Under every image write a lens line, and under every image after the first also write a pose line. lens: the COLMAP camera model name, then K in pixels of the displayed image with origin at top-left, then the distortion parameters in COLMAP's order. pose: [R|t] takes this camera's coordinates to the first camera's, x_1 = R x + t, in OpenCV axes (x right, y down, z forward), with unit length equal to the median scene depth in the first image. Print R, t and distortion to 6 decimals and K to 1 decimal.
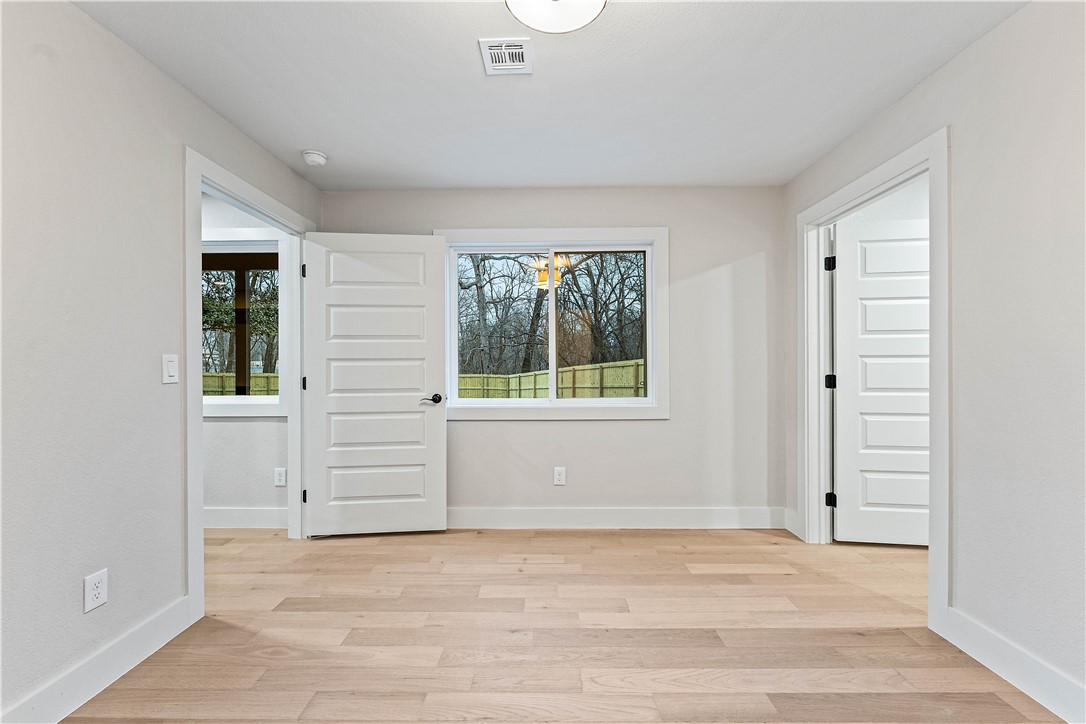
lens RADIAL K [[443.0, 0, 538.6], [0, 443.0, 363.2], [0, 0, 1]] dist [-0.001824, 0.000685]
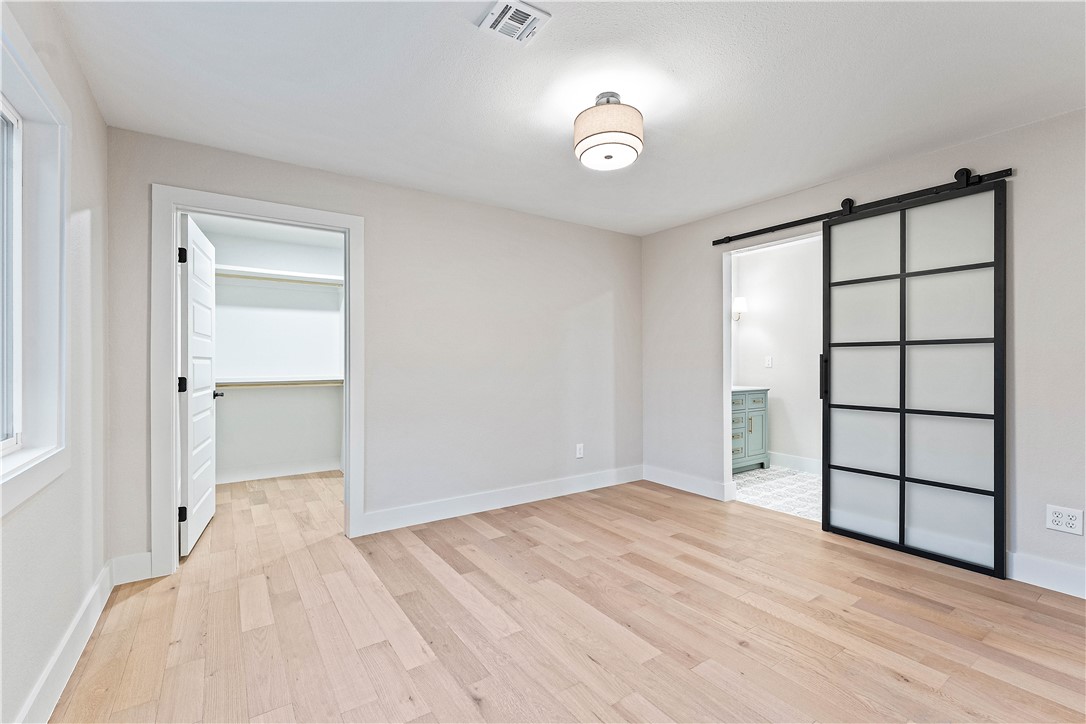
lens RADIAL K [[462.5, 0, 539.3], [0, 462.5, 363.6], [0, 0, 1]] dist [-0.000495, -0.000038]
pose [[-0.570765, 0.001074, 0.821113, -0.750552], [0.005168, 0.999984, 0.002284, -0.003762], [-0.821097, 0.005547, -0.570762, 1.285964]]
